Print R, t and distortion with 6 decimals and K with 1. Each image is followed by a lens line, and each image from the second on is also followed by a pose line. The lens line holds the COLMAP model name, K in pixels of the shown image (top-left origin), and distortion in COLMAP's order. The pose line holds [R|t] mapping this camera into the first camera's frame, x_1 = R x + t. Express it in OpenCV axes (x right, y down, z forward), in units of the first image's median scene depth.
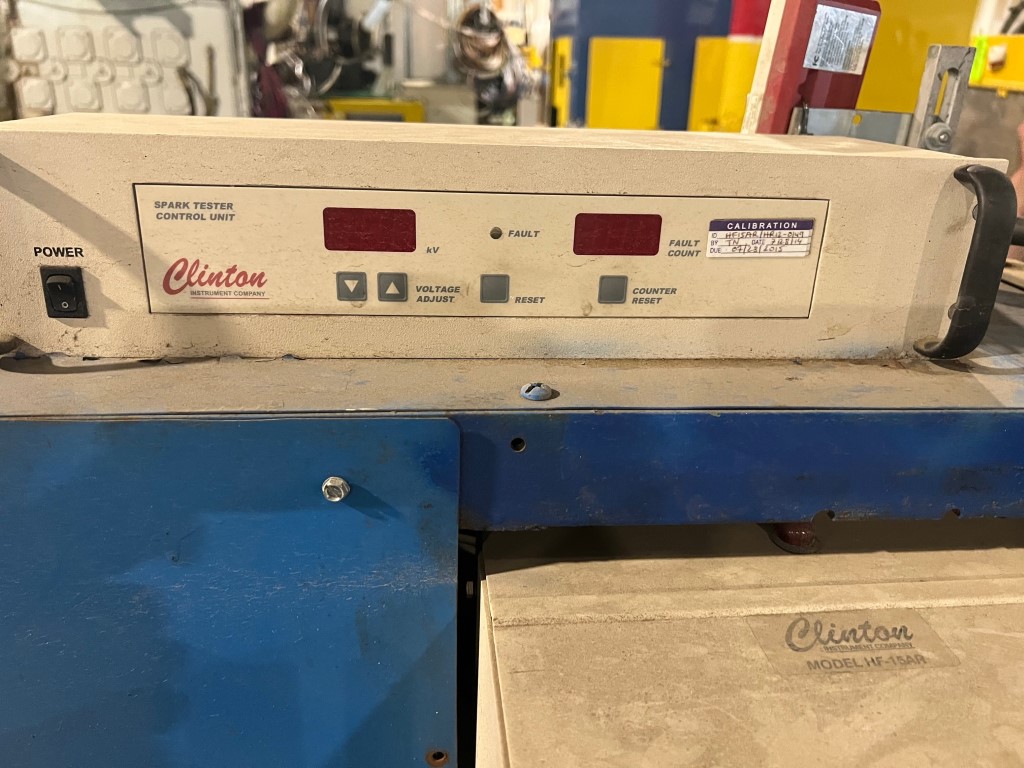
lens RADIAL K [[789.4, 0, 512.0], [0, 789.4, 384.0], [0, 0, 1]] dist [0.035401, -0.054247]
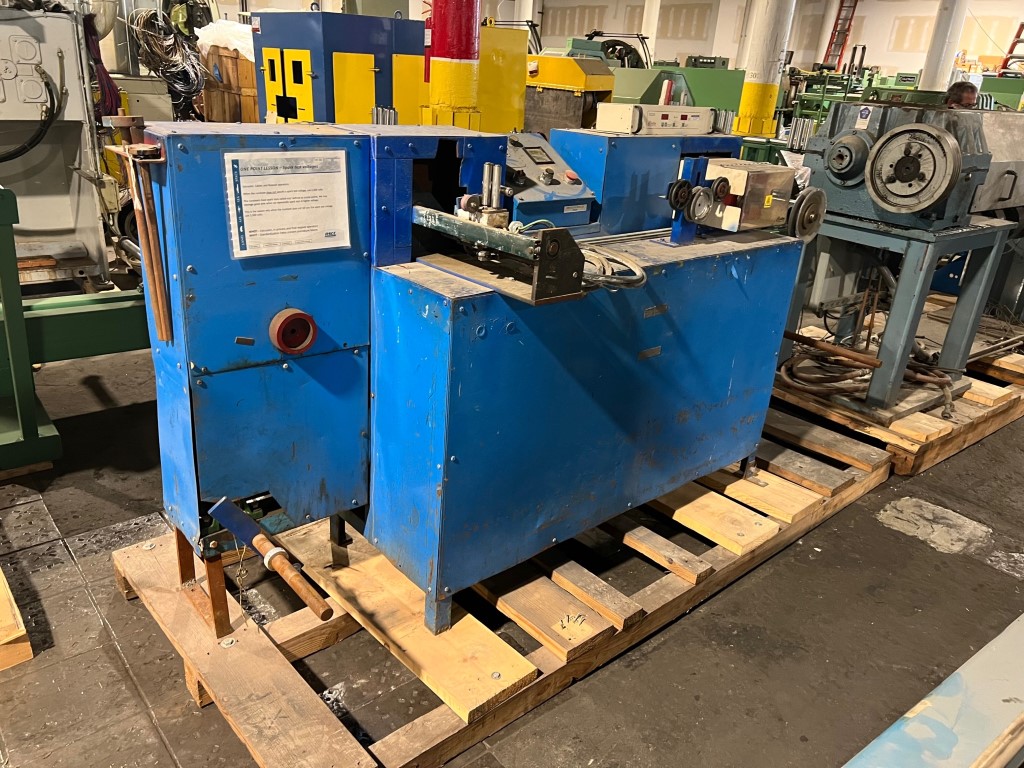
lens RADIAL K [[772.9, 0, 512.0], [0, 772.9, 384.0], [0, 0, 1]] dist [0.040123, -0.048066]
pose [[0.815138, -0.200530, 0.543450, -0.570240], [0.189356, 0.978871, 0.077176, 0.141569], [-0.547444, 0.039996, 0.835886, -0.421685]]
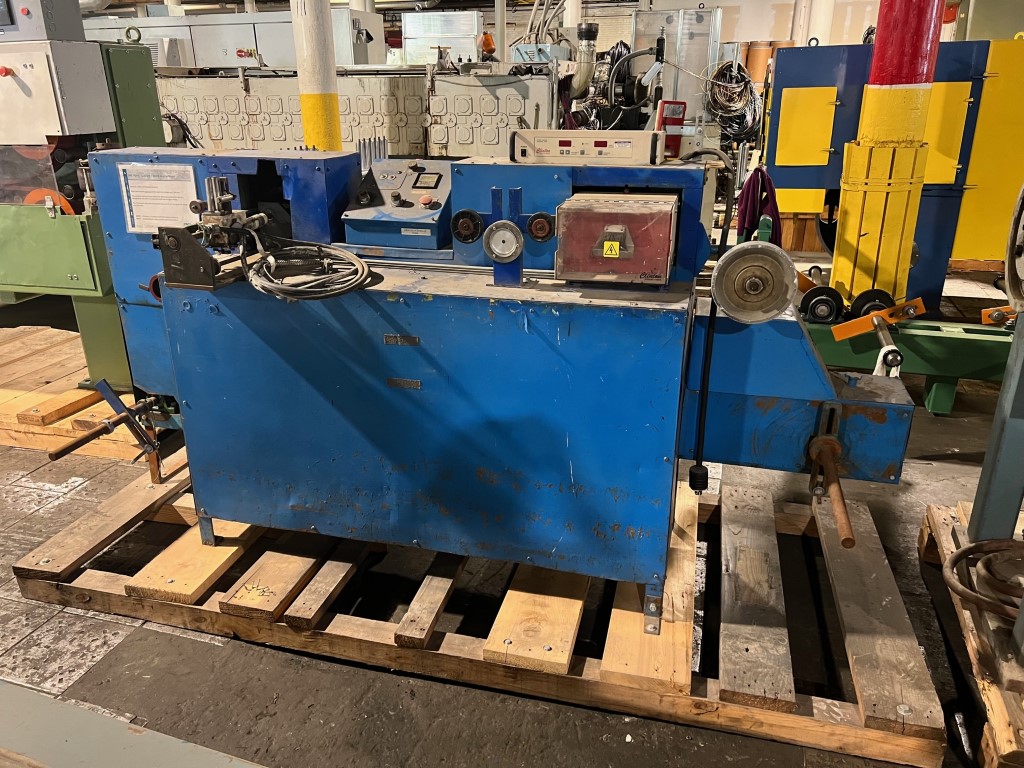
lens RADIAL K [[772.9, 0, 512.0], [0, 772.9, 384.0], [0, 0, 1]] dist [0.040123, -0.048066]
pose [[0.935156, 0.090843, -0.342390, 0.175151], [-0.104155, 0.994347, -0.020654, 0.192151], [0.338578, 0.054977, 0.939331, -0.499469]]
